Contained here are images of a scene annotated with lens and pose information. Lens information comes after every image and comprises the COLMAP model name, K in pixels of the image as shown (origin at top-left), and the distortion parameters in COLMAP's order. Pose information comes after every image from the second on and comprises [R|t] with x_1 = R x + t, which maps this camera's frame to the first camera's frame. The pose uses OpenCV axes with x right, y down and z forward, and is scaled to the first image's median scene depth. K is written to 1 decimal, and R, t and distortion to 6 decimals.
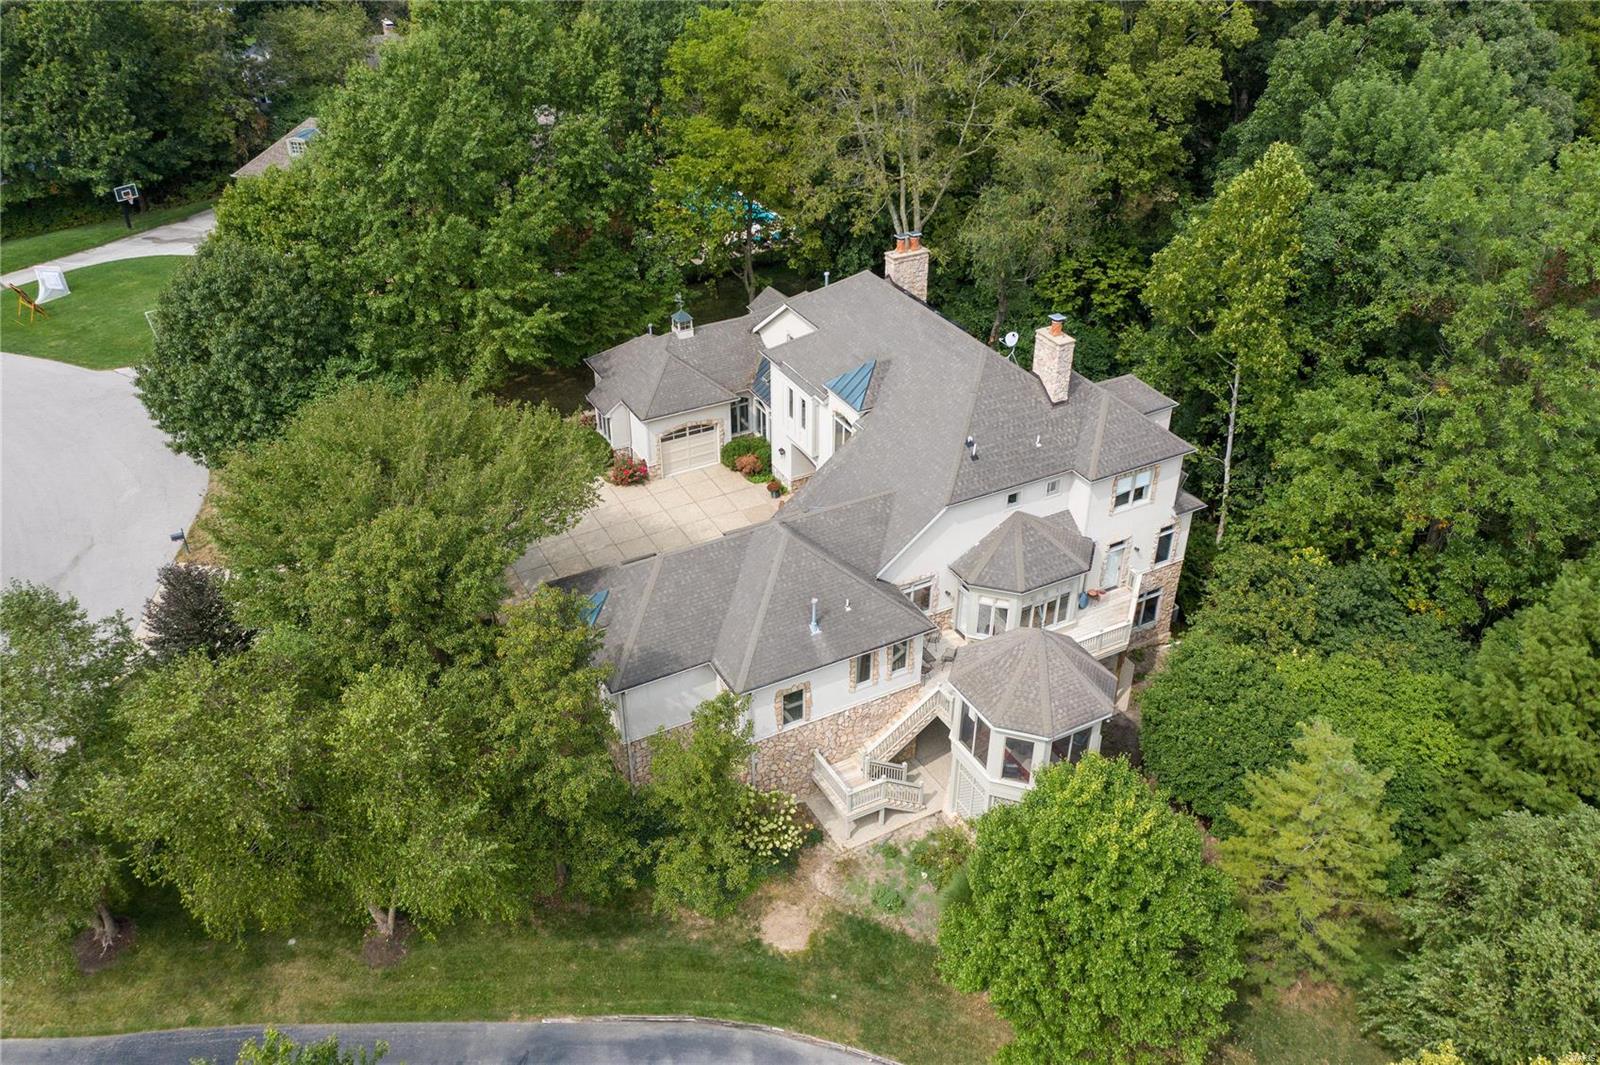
lens RADIAL K [[1268.8, 0, 799.0], [0, 1268.8, 530.1], [0, 0, 1]] dist [-0.009675, -0.002395]
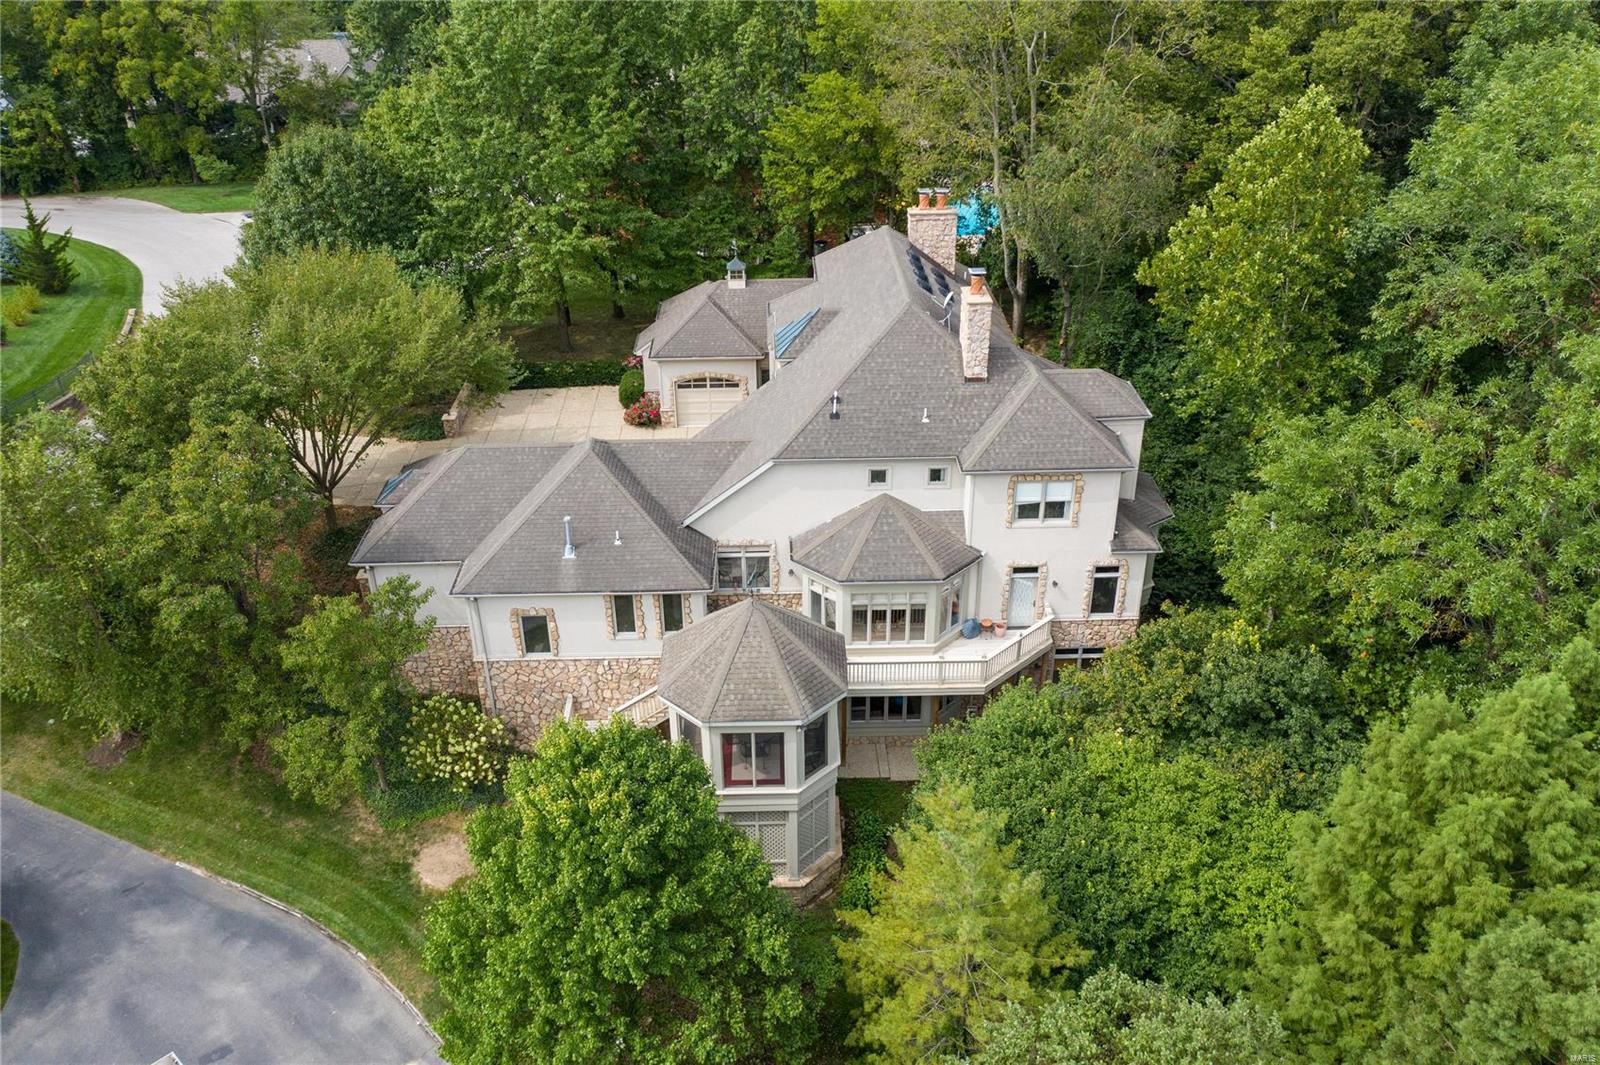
lens RADIAL K [[1268.8, 0, 799.0], [0, 1268.8, 530.1], [0, 0, 1]] dist [-0.009675, -0.002395]
pose [[0.892564, 0.208046, -0.400057, 0.450788], [-0.234832, 0.971859, -0.018527, 0.036381], [0.384945, 0.110483, 0.916303, 0.214806]]
